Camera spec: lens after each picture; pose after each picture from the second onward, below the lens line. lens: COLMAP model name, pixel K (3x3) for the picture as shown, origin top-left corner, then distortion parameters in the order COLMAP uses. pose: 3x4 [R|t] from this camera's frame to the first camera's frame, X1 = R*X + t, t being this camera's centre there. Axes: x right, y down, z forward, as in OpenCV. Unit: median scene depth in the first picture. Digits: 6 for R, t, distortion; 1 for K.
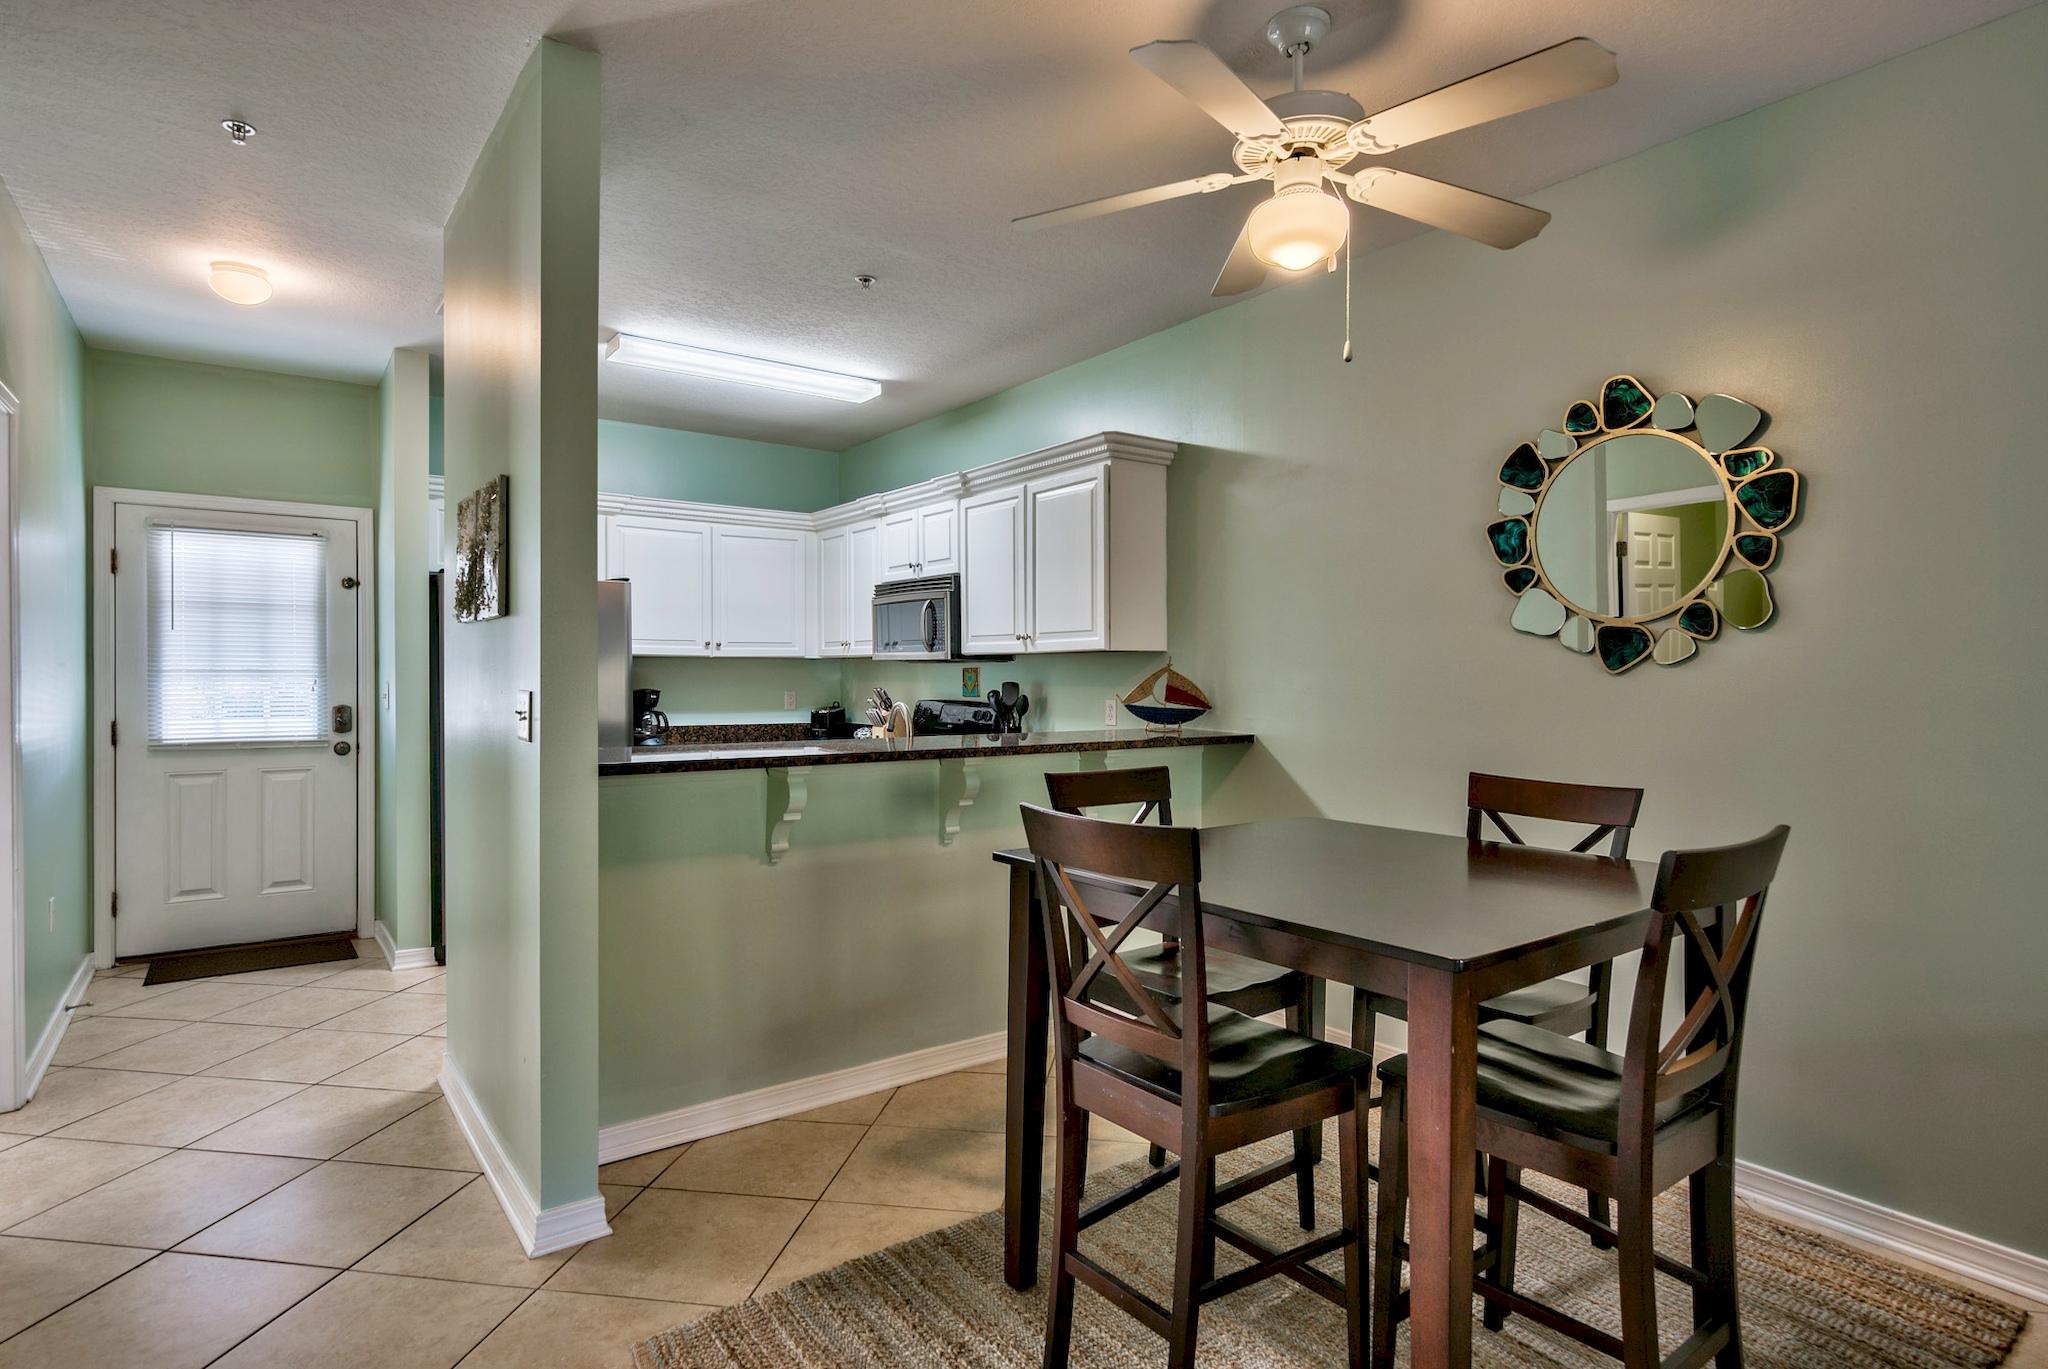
lens RADIAL K [[1100.1, 0, 963.0], [0, 1100.1, 685.8], [0, 0, 1]] dist [-0.001619, -0.000090]
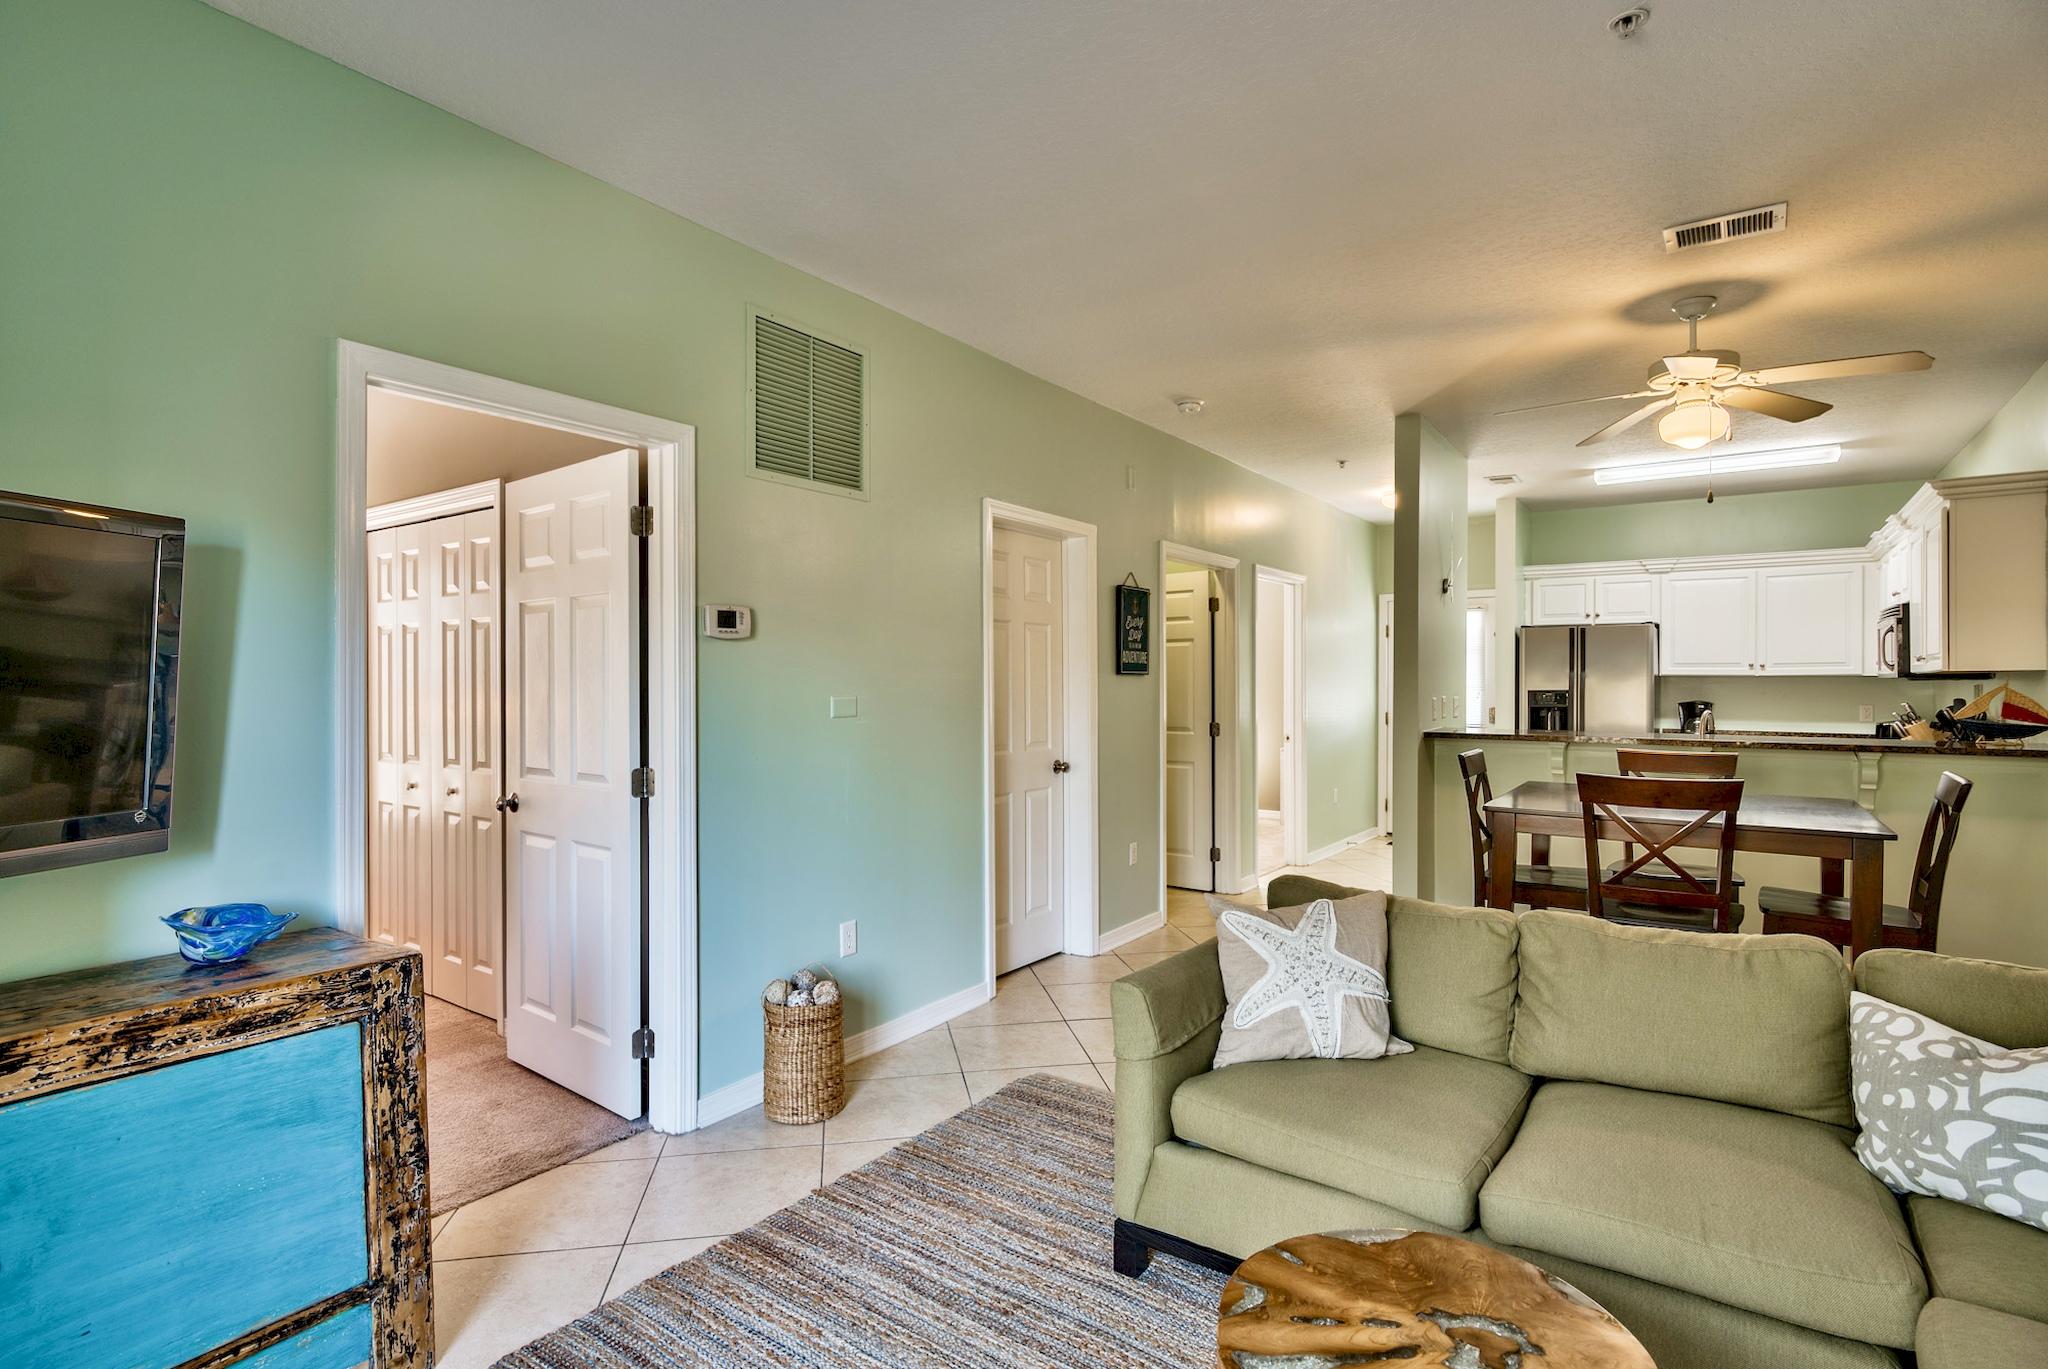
lens RADIAL K [[1007.6, 0, 1024.0], [0, 1007.6, 684.5], [0, 0, 1]] dist [0.001403, 0.000229]
pose [[0.379919, -0.001687, -0.925018, 0.563285], [-0.007360, 0.999961, -0.004846, -0.005270], [0.924991, 0.008649, 0.379892, -0.212567]]
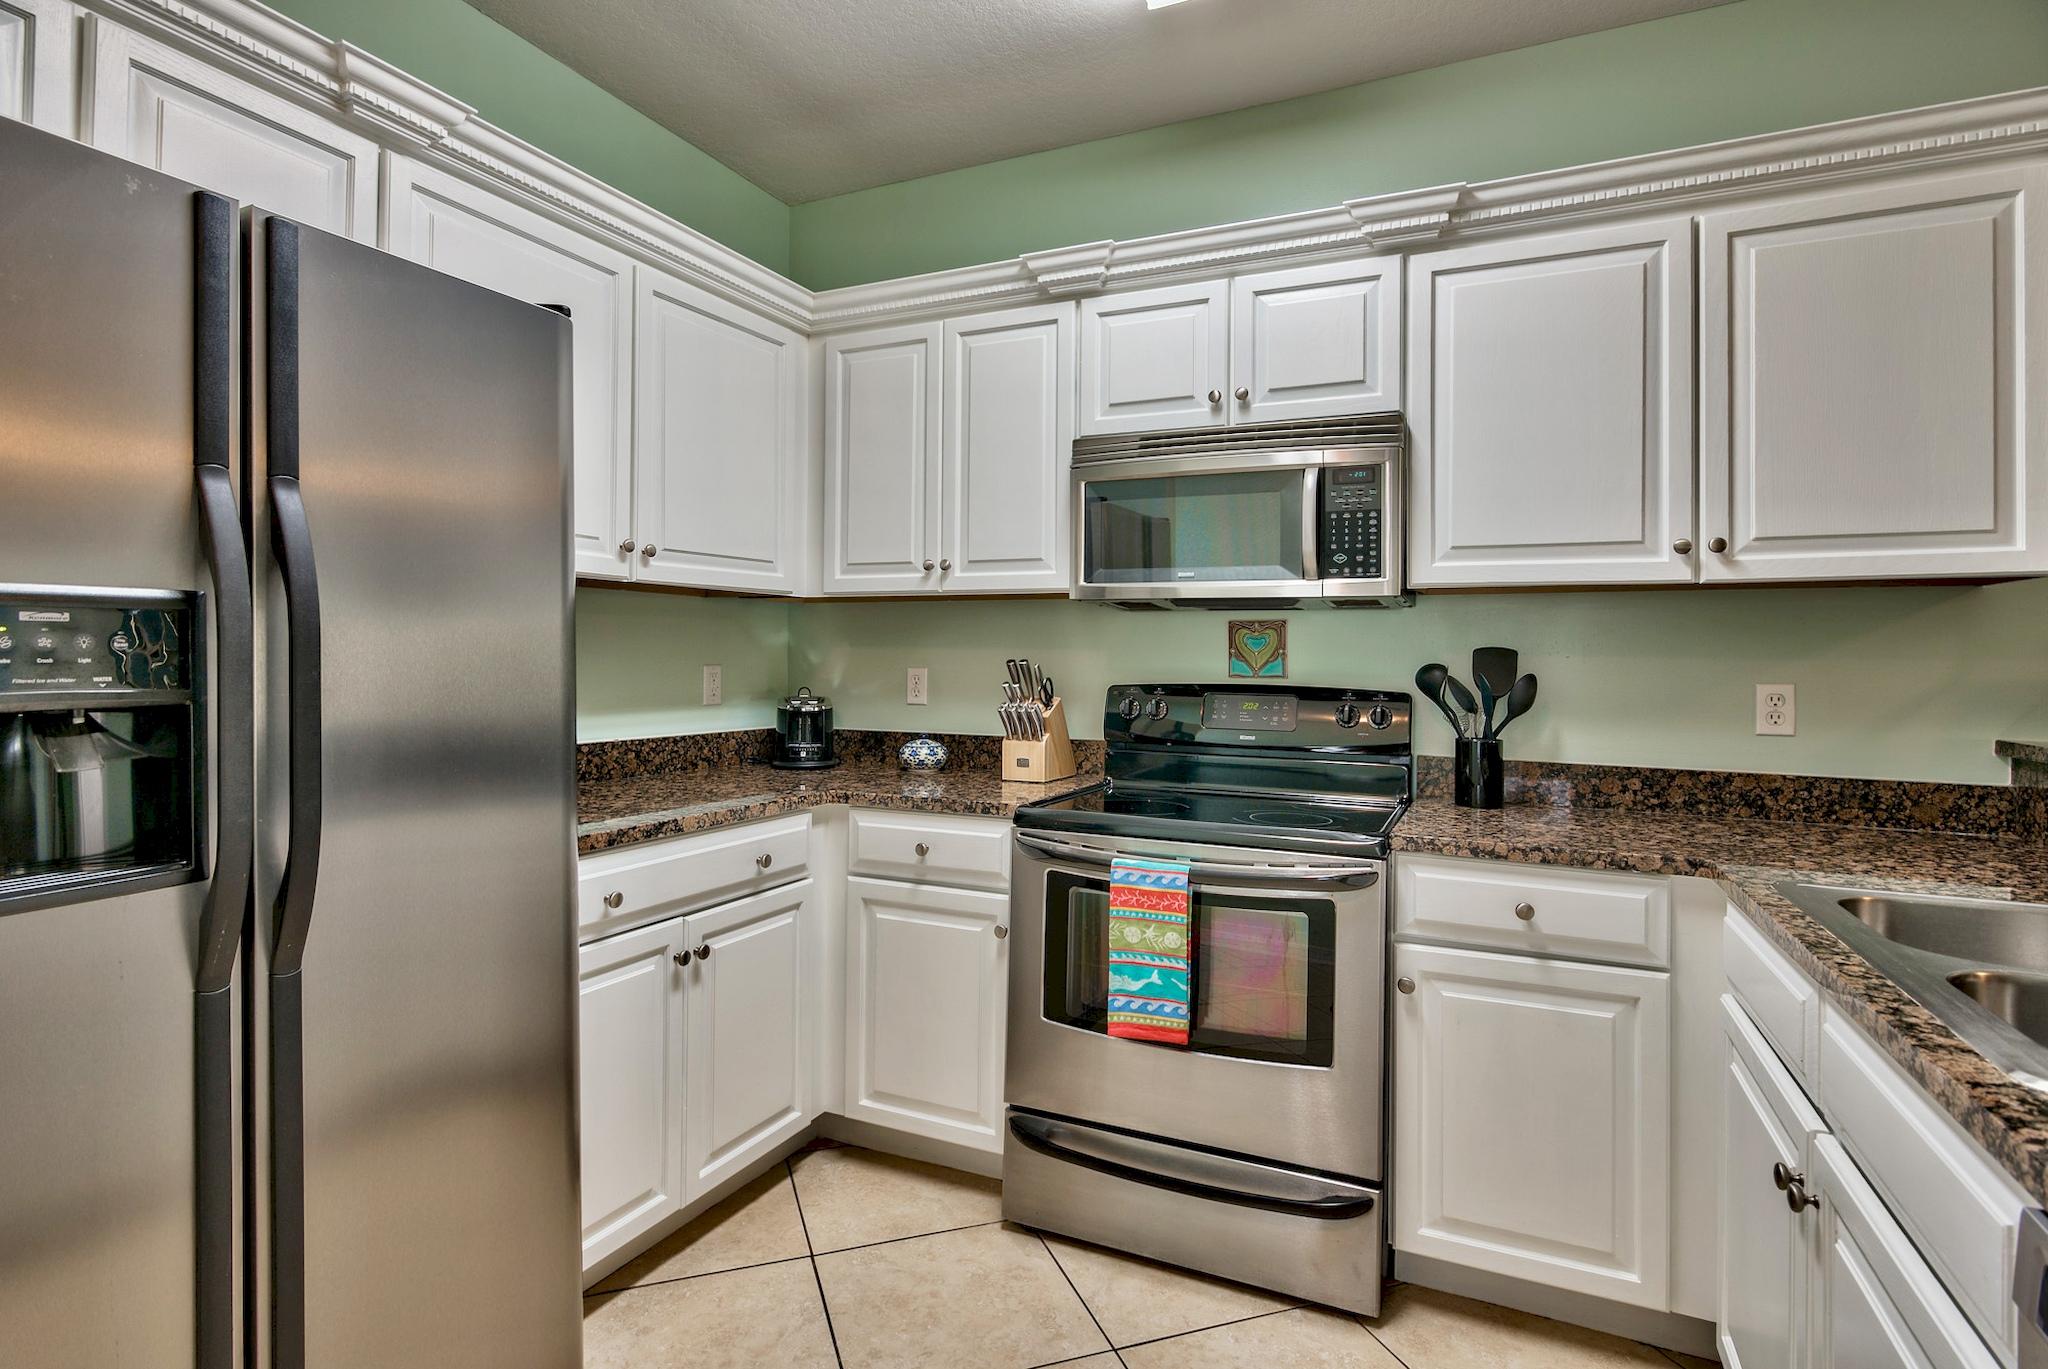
lens RADIAL K [[1019.8, 0, 1020.8], [0, 1019.8, 649.9], [0, 0, 1]] dist [-0.000374, -0.000350]
pose [[0.843641, 0.011816, 0.536778, -0.343532], [-0.004448, 0.999877, -0.015018, 0.004754], [-0.536889, 0.010282, 0.843590, 0.672437]]
